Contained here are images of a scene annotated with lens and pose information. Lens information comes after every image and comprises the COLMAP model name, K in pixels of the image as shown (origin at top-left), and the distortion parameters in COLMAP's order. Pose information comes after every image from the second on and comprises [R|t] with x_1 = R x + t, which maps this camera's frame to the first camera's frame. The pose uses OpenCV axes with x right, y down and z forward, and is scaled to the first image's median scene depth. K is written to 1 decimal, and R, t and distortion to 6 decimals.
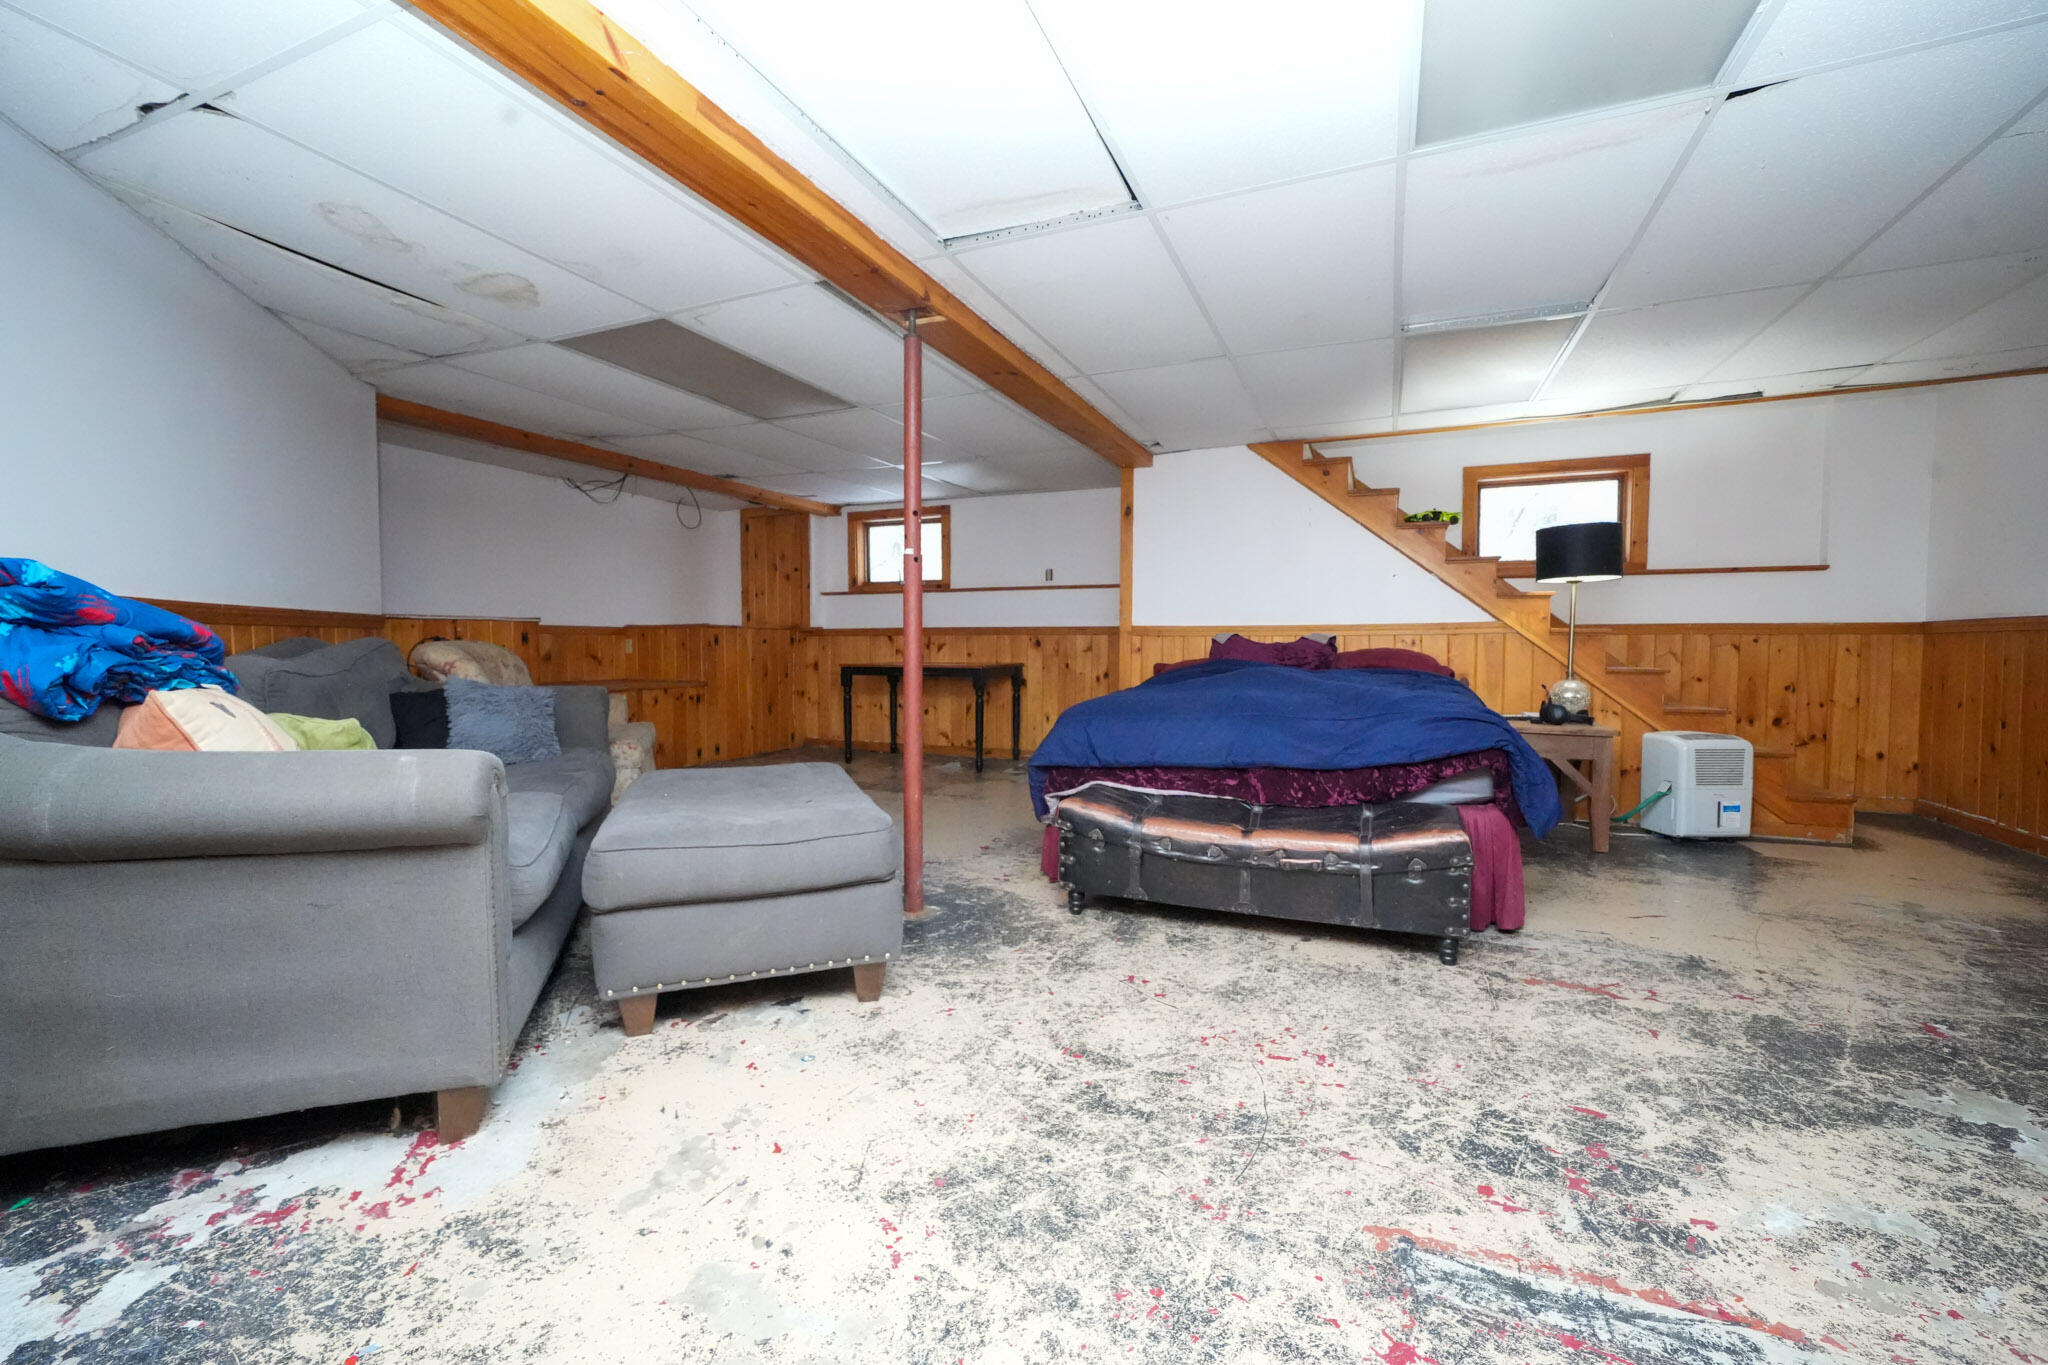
lens RADIAL K [[852.3, 0, 1021.1], [0, 852.3, 681.9], [0, 0, 1]] dist [-0.002151, 0.002430]
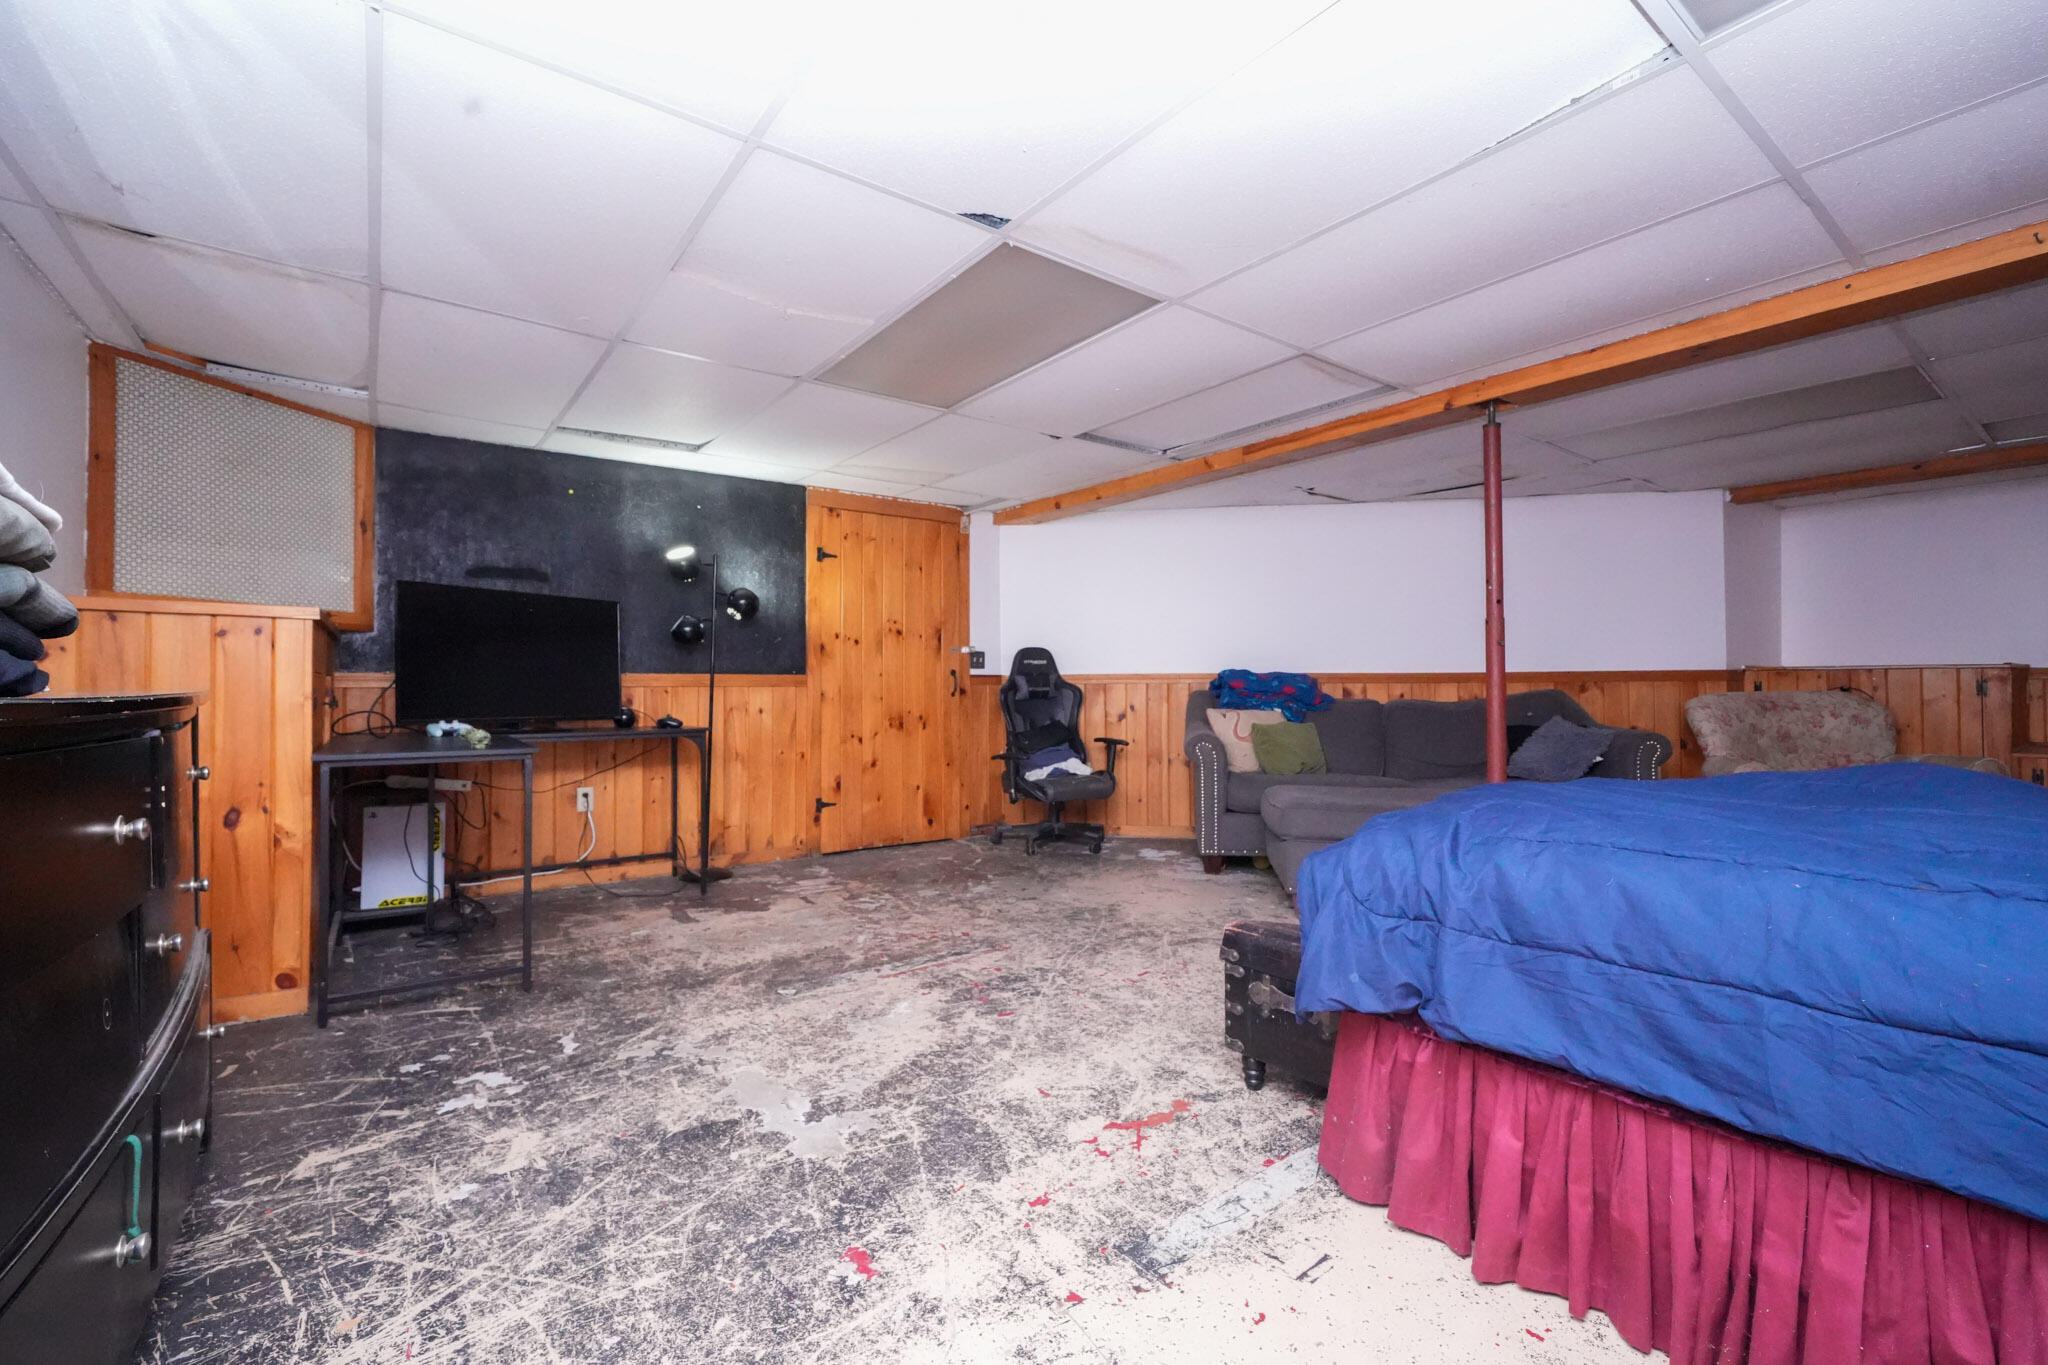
lens RADIAL K [[852.3, 0, 1022.2], [0, 852.3, 680.7], [0, 0, 1]] dist [-0.002151, 0.002430]
pose [[-0.508138, -0.004551, -0.861264, 1.902432], [-0.030771, 0.999444, 0.012873, -0.105288], [0.860726, 0.033044, -0.507995, 1.722078]]
